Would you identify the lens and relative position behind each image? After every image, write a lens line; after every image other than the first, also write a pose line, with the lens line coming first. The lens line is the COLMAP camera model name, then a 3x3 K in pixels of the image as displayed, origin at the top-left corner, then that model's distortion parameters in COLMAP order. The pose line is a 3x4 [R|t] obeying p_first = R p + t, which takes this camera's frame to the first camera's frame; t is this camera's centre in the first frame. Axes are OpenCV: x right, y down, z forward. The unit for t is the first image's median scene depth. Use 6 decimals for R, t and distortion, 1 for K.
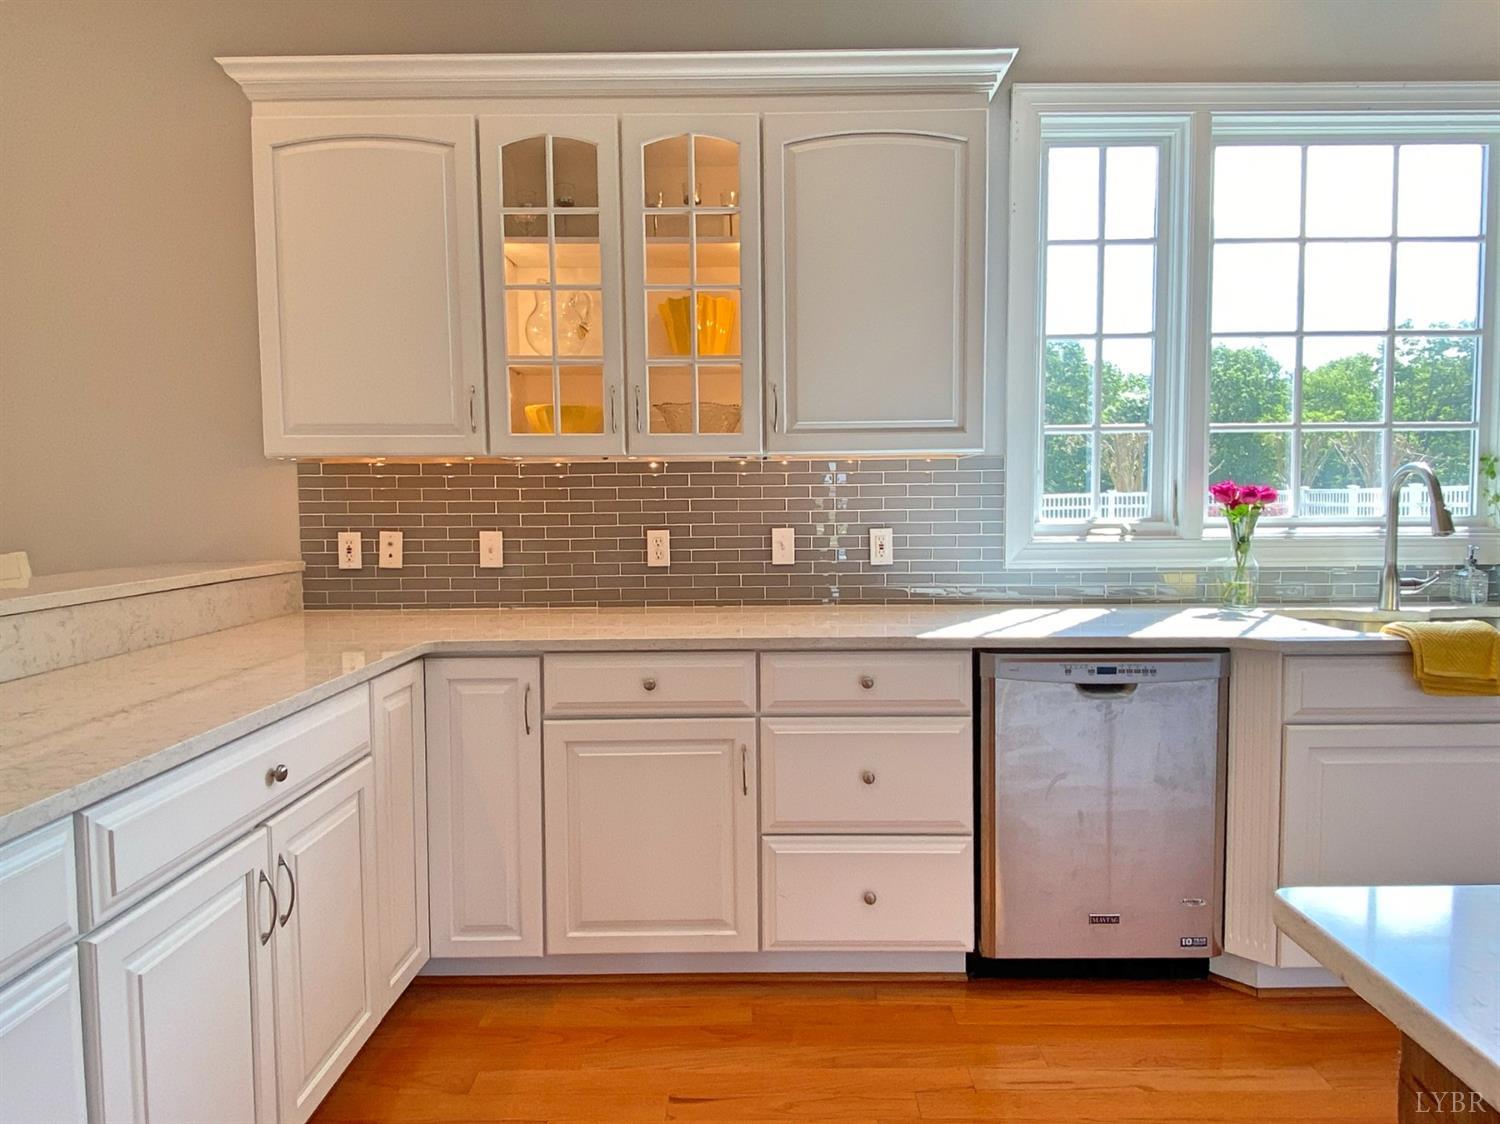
lens RADIAL K [[913.3, 0, 761.4], [0, 913.3, 551.6], [0, 0, 1]] dist [0.020961, -0.016514]
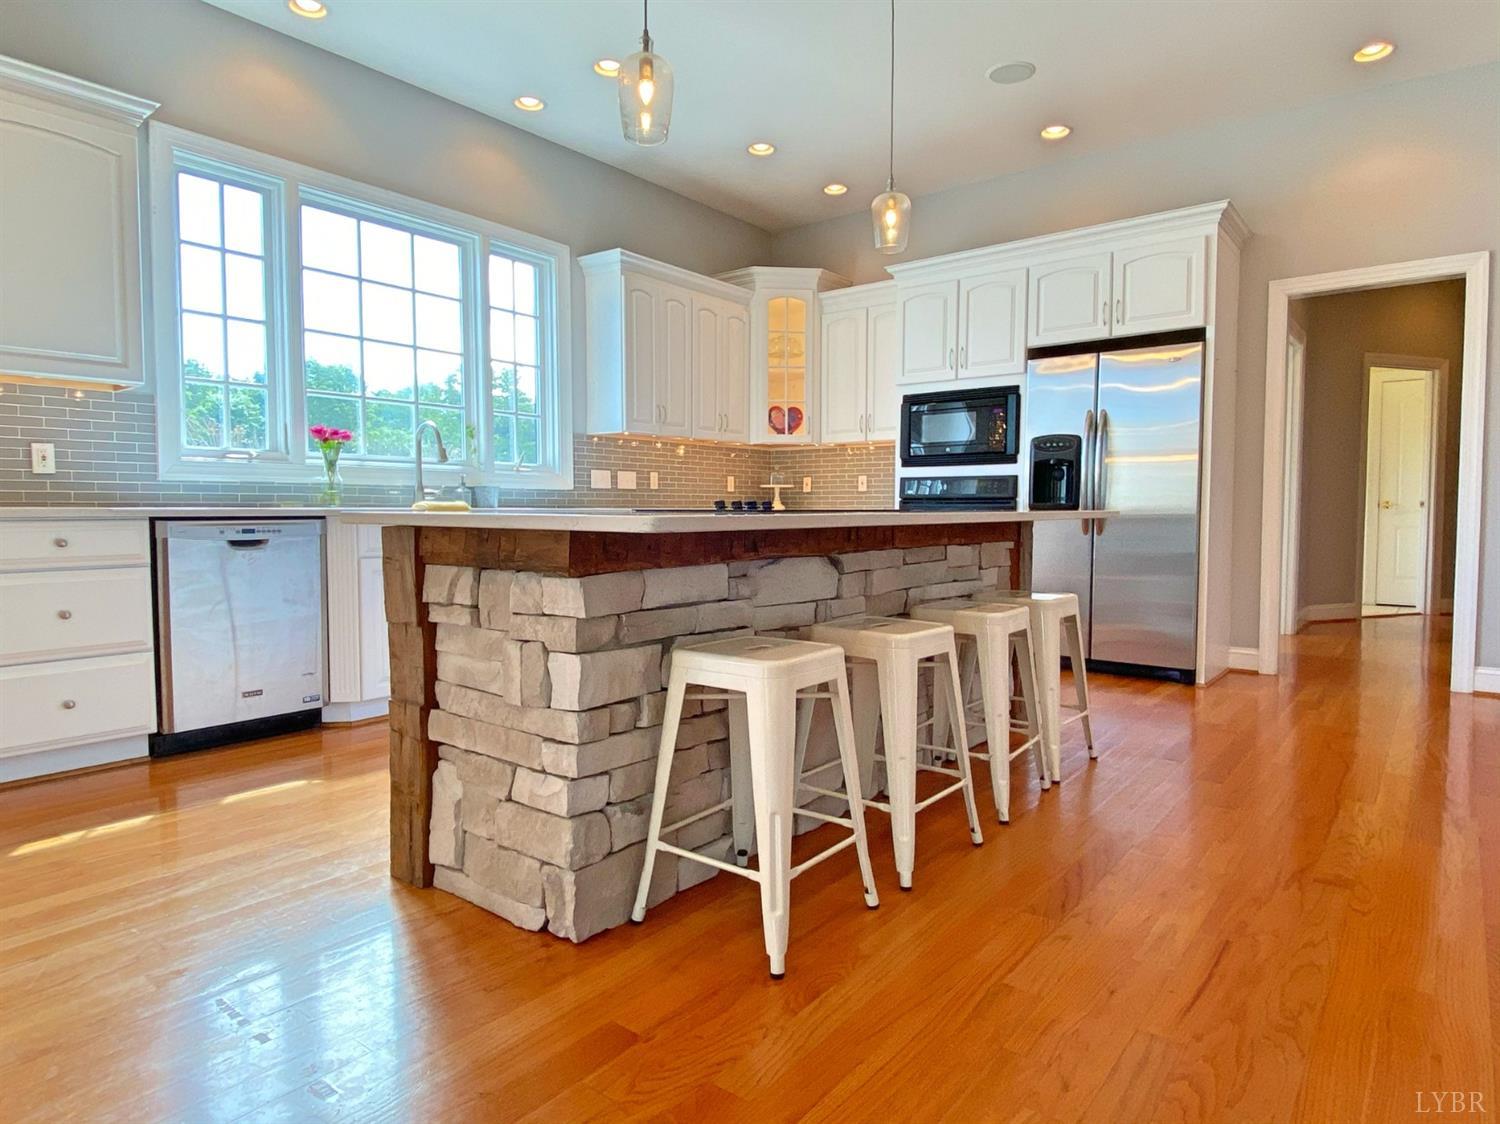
lens RADIAL K [[913.3, 0, 755.8], [0, 913.3, 548.4], [0, 0, 1]] dist [0.020961, -0.016514]
pose [[0.614470, -0.027373, 0.788465, -0.258023], [0.043456, 0.999055, 0.000818, 0.156934], [-0.787743, 0.033761, 0.615078, -0.506639]]
